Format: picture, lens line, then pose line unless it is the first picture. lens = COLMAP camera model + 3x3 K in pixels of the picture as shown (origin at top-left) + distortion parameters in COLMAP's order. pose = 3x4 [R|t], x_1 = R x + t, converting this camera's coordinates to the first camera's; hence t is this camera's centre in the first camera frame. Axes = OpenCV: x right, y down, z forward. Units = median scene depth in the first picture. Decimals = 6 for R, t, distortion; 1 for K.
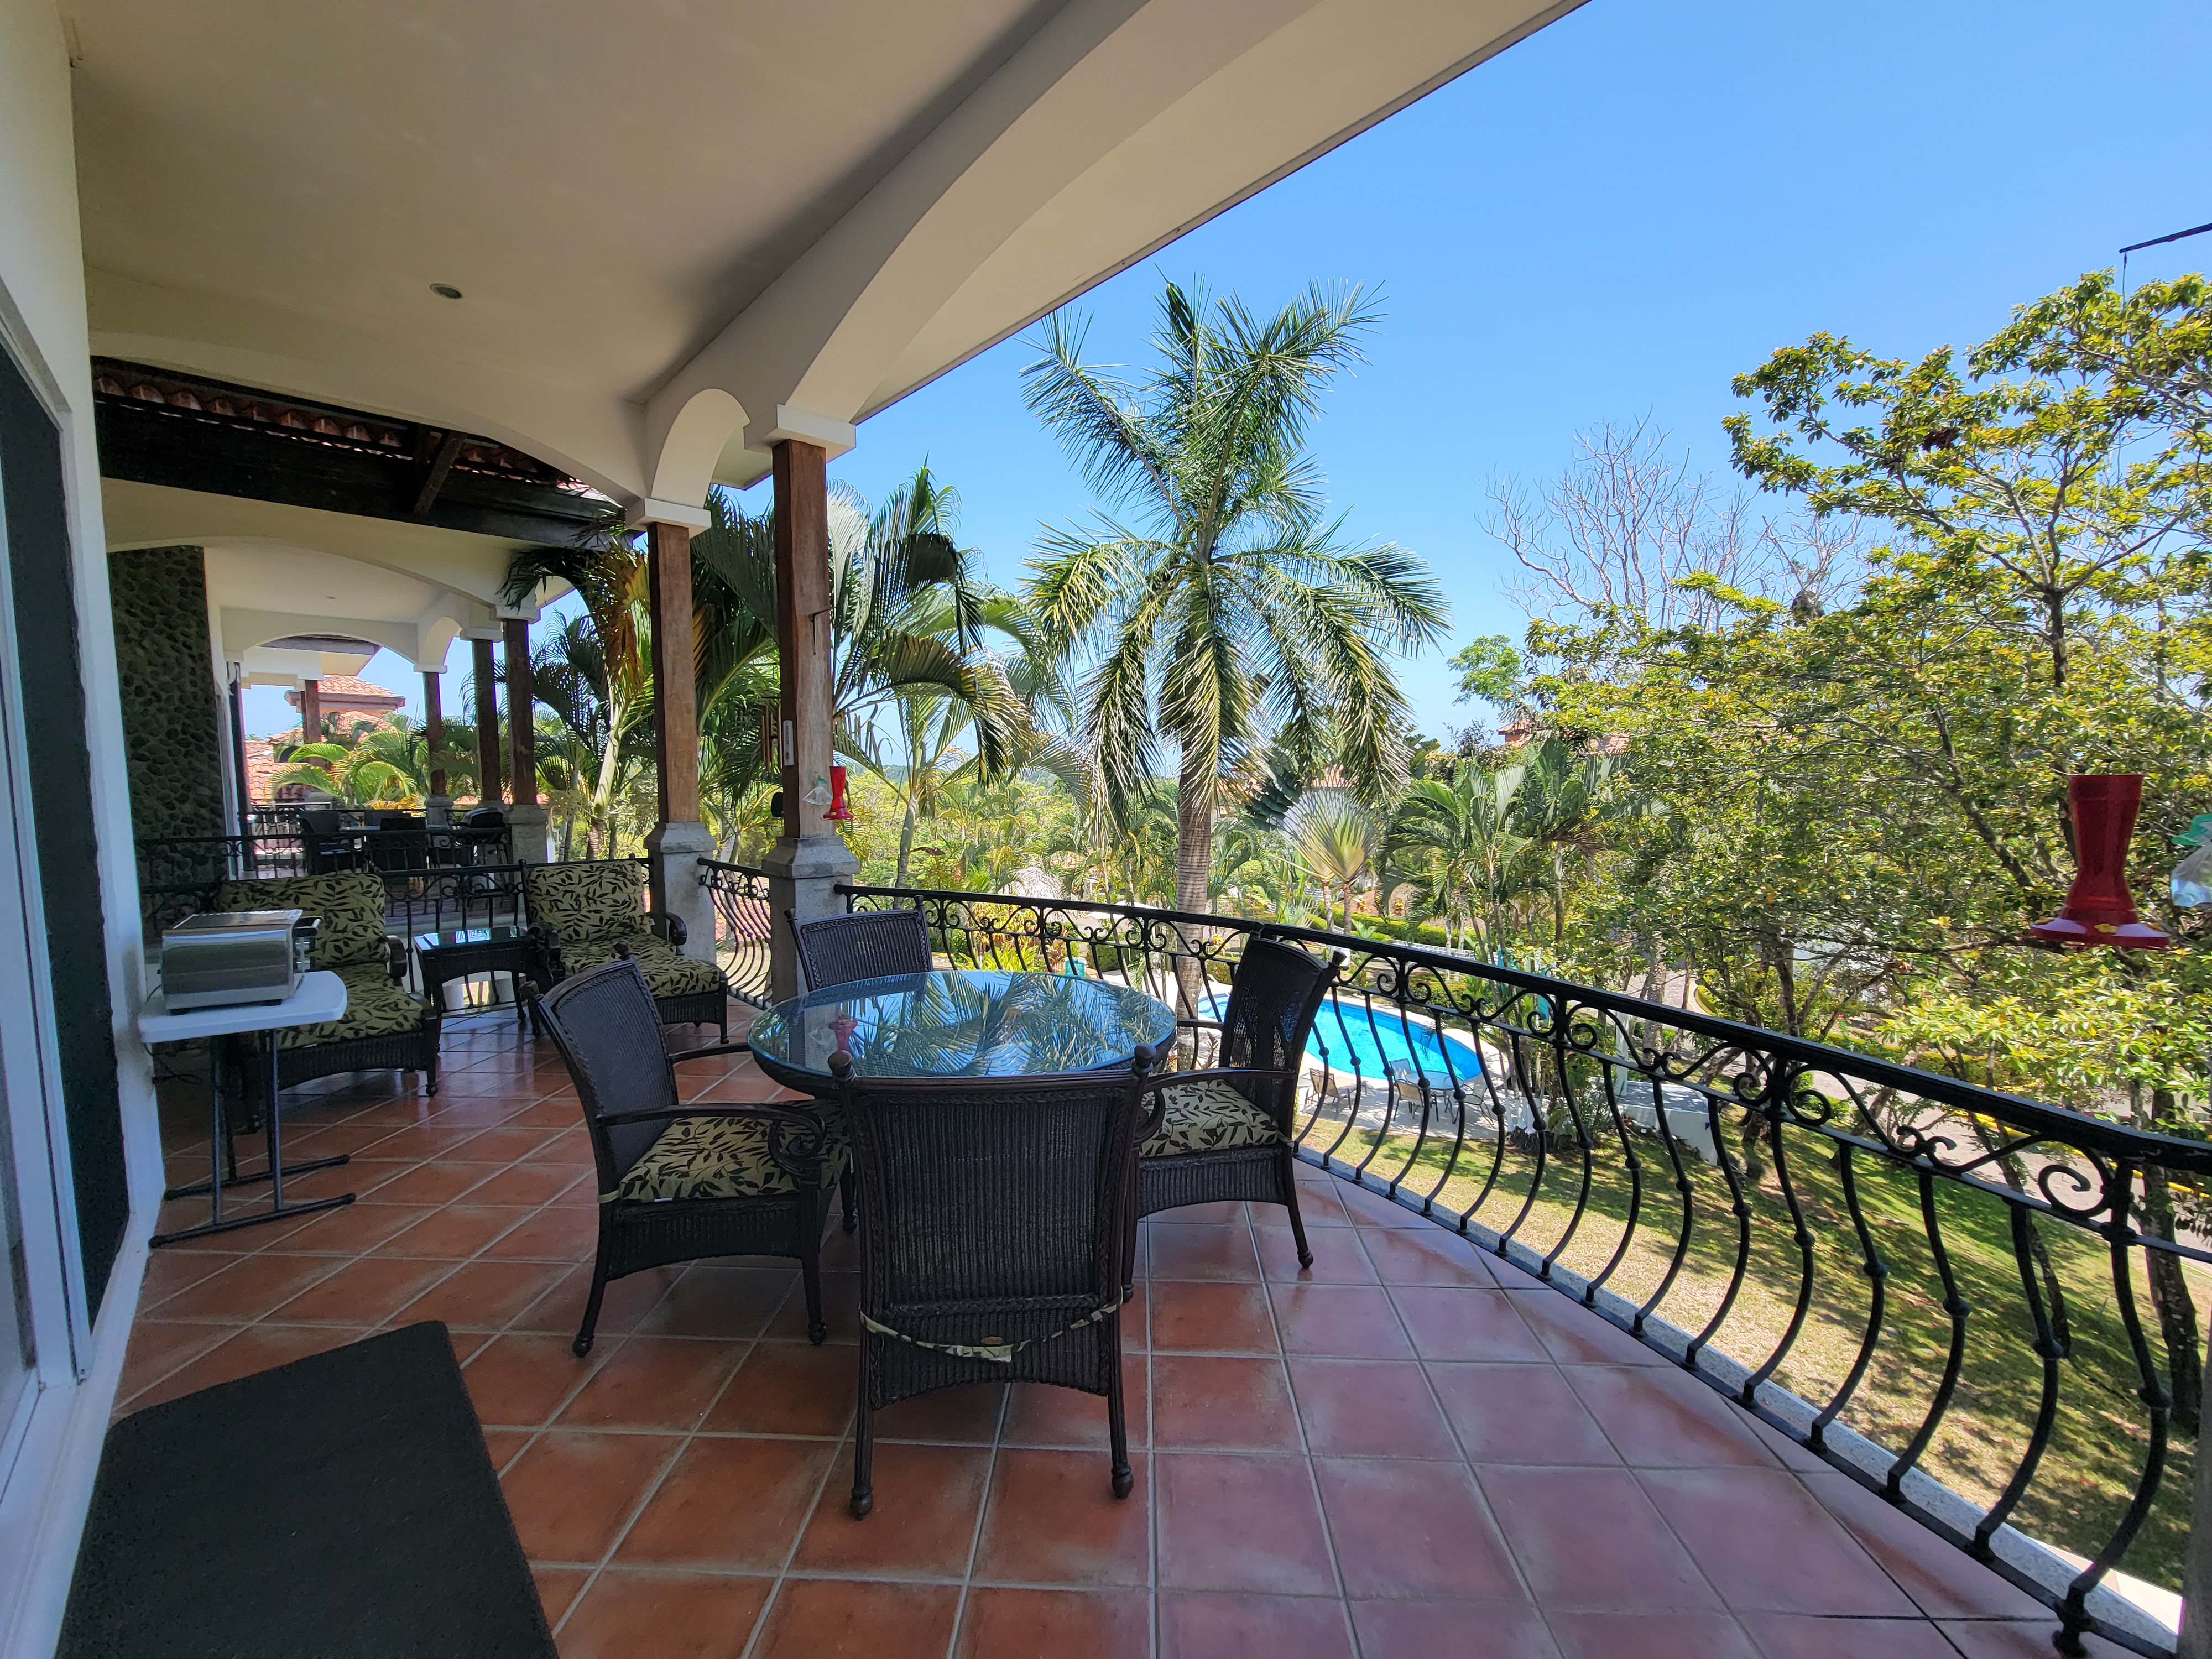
lens RADIAL K [[901.2, 0, 1106.9], [0, 901.2, 849.7], [0, 0, 1]] dist [-0.002175, -0.001219]
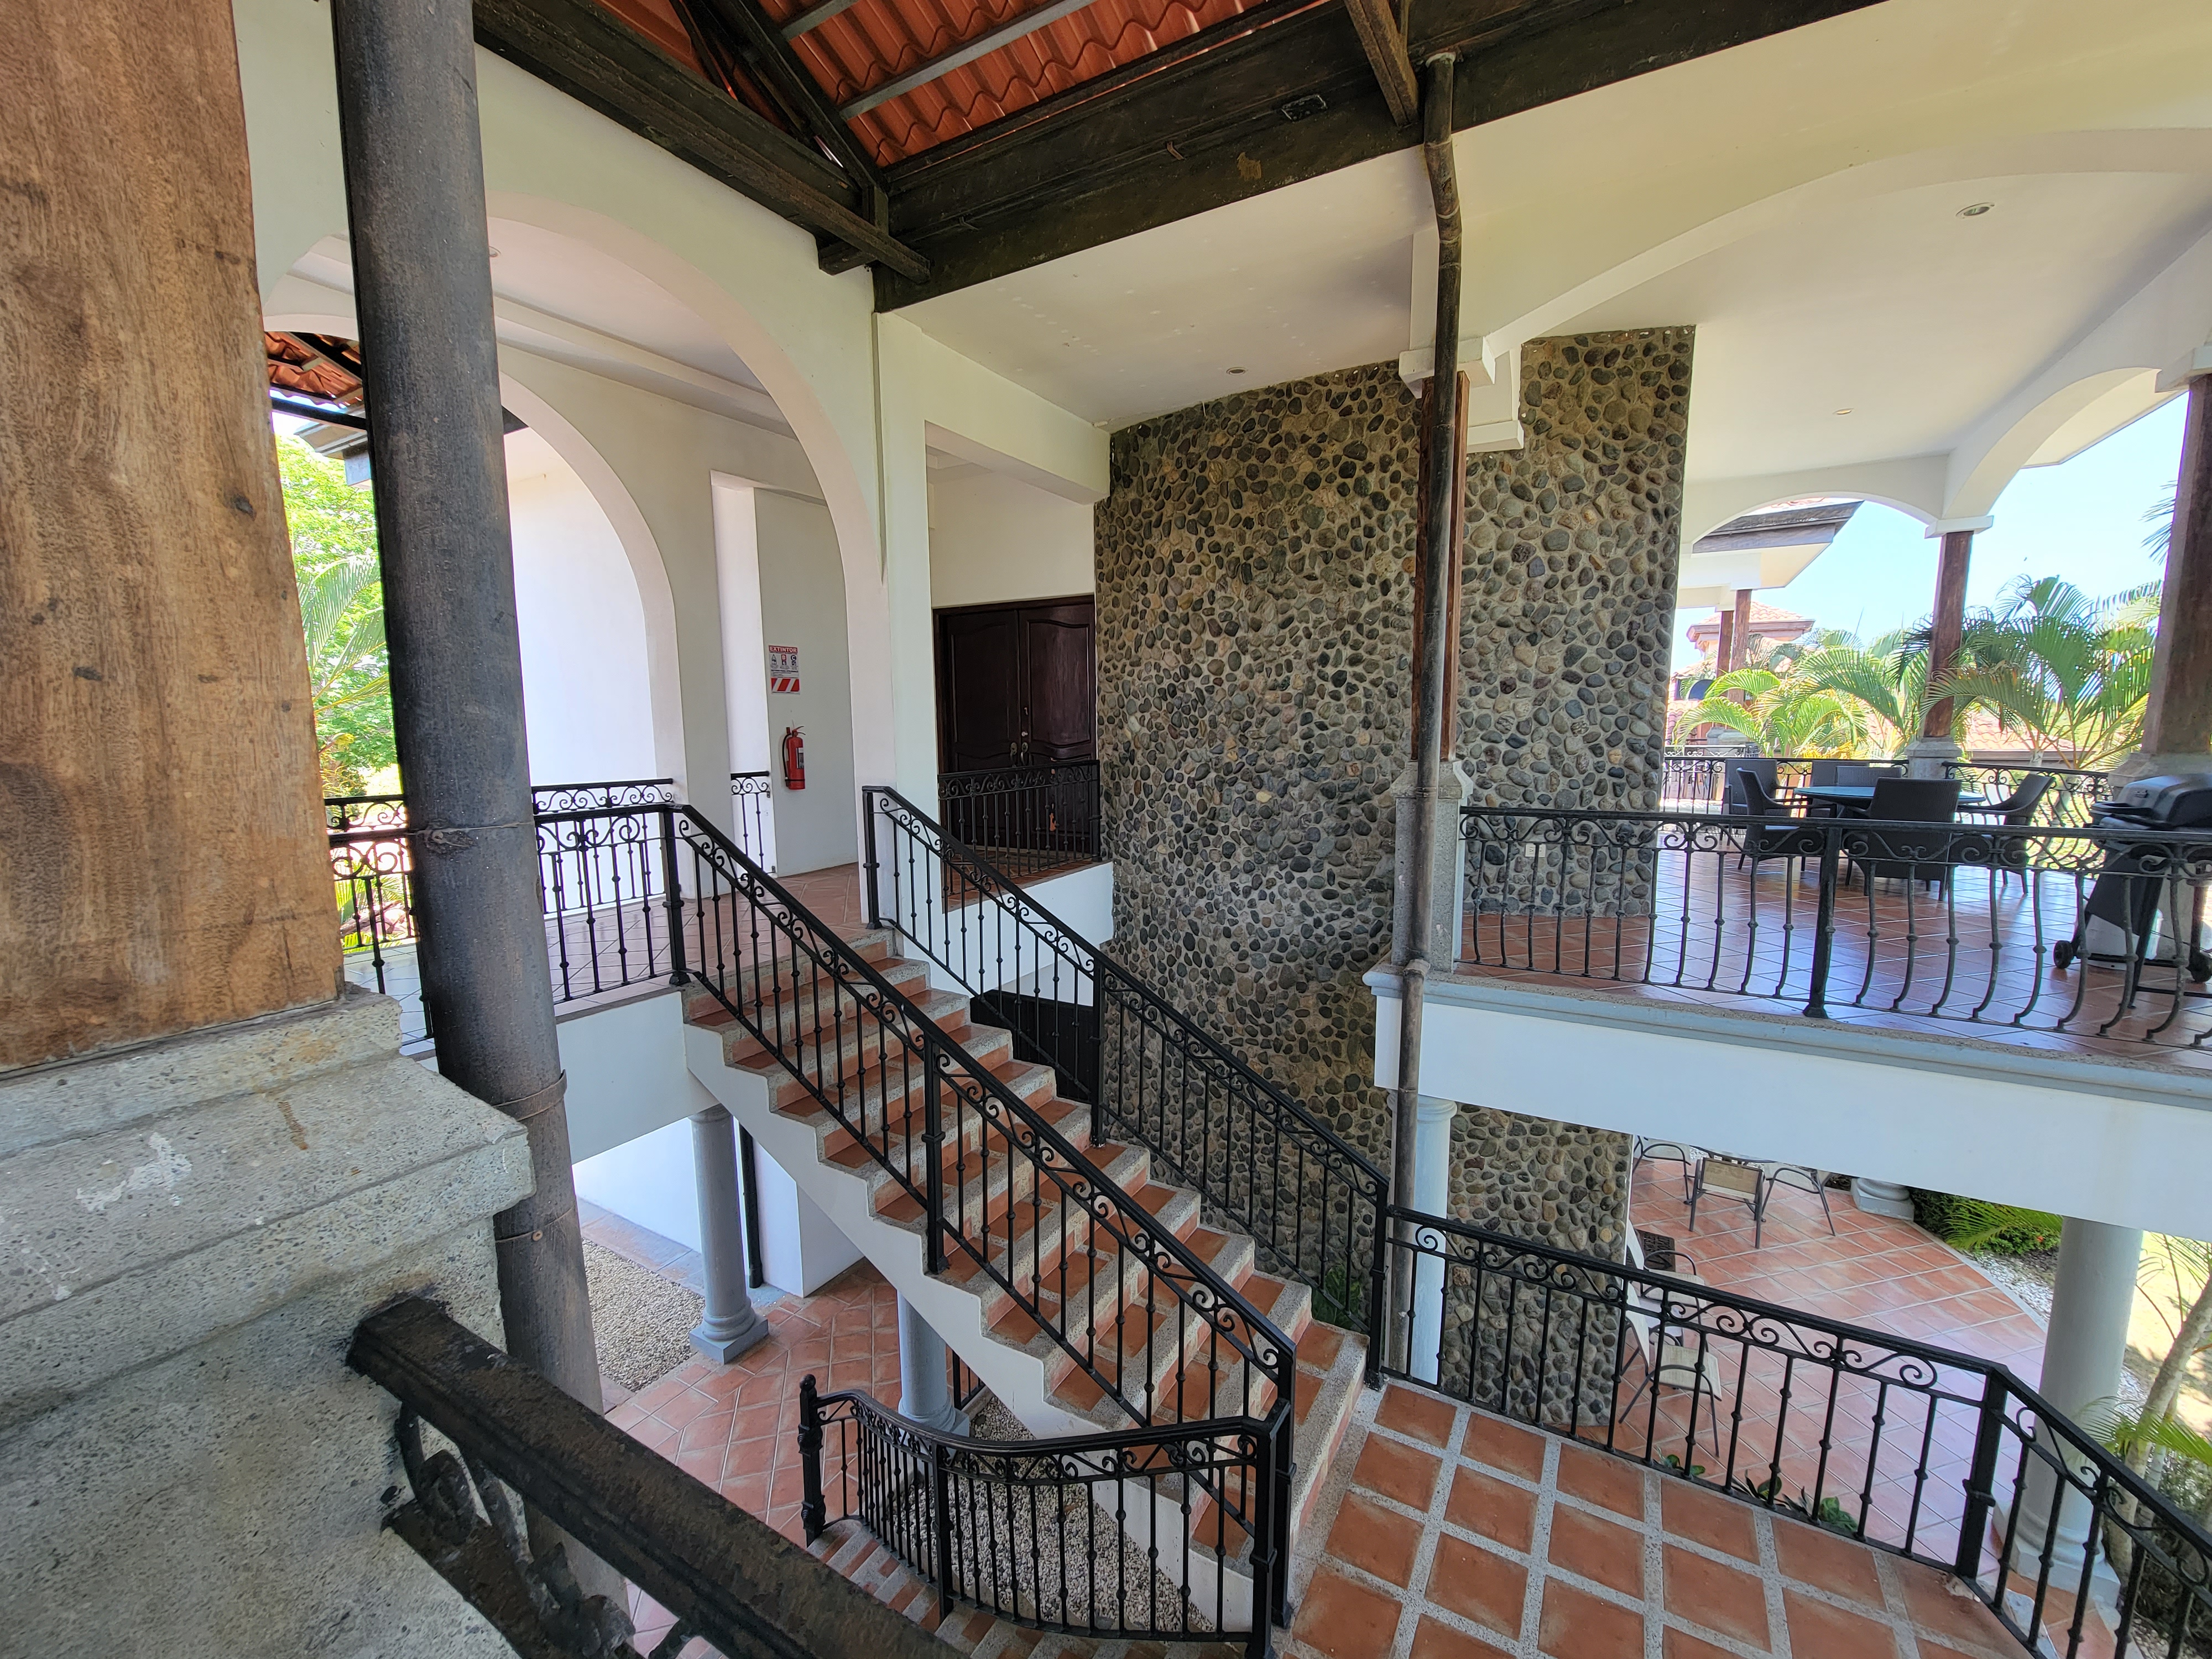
lens RADIAL K [[901.2, 0, 1106.9], [0, 901.2, 849.7], [0, 0, 1]] dist [-0.002175, -0.001219]
pose [[0.284938, 0.129359, -0.949777, -0.376773], [-0.069810, 0.991021, 0.114033, -0.019982], [0.956001, 0.033812, 0.291410, 0.344449]]
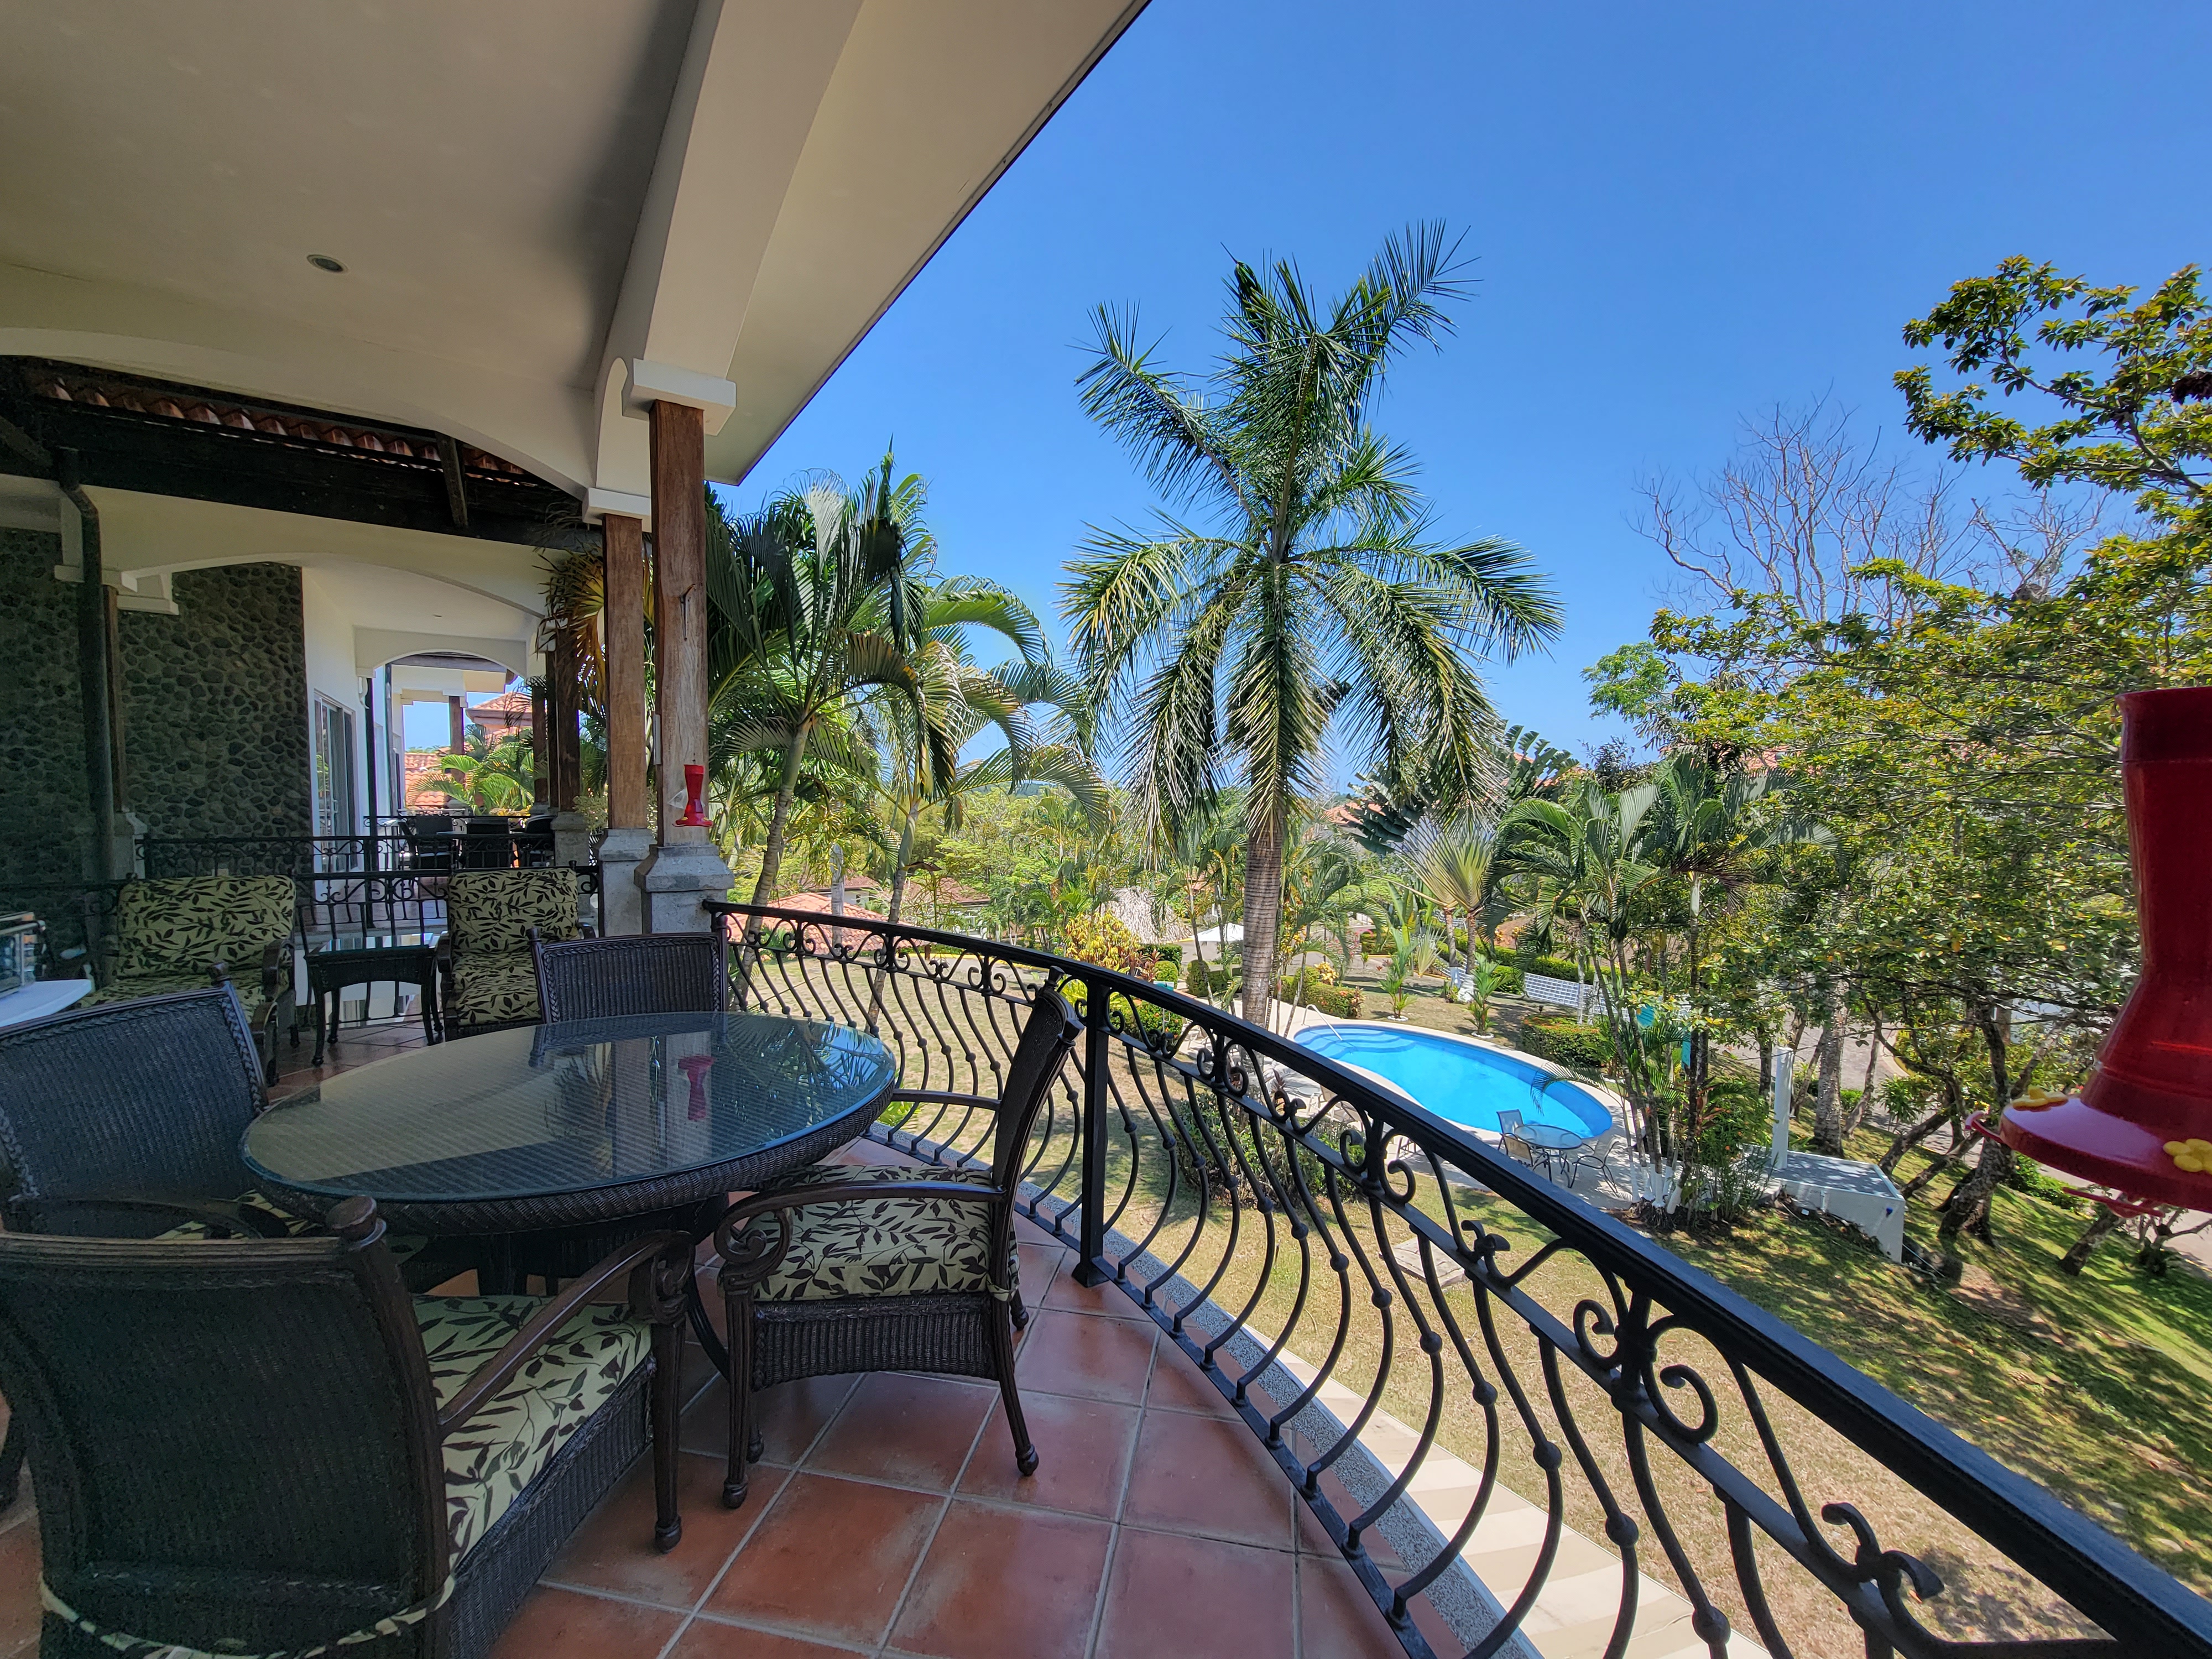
lens RADIAL K [[901.2, 0, 1106.9], [0, 901.2, 849.7], [0, 0, 1]] dist [-0.002175, -0.001219]
pose [[0.988978, 0.019886, -0.146723, 0.080543], [-0.023005, 0.999543, -0.019590, -0.000882], [0.146266, 0.022749, 0.988984, 0.067687]]
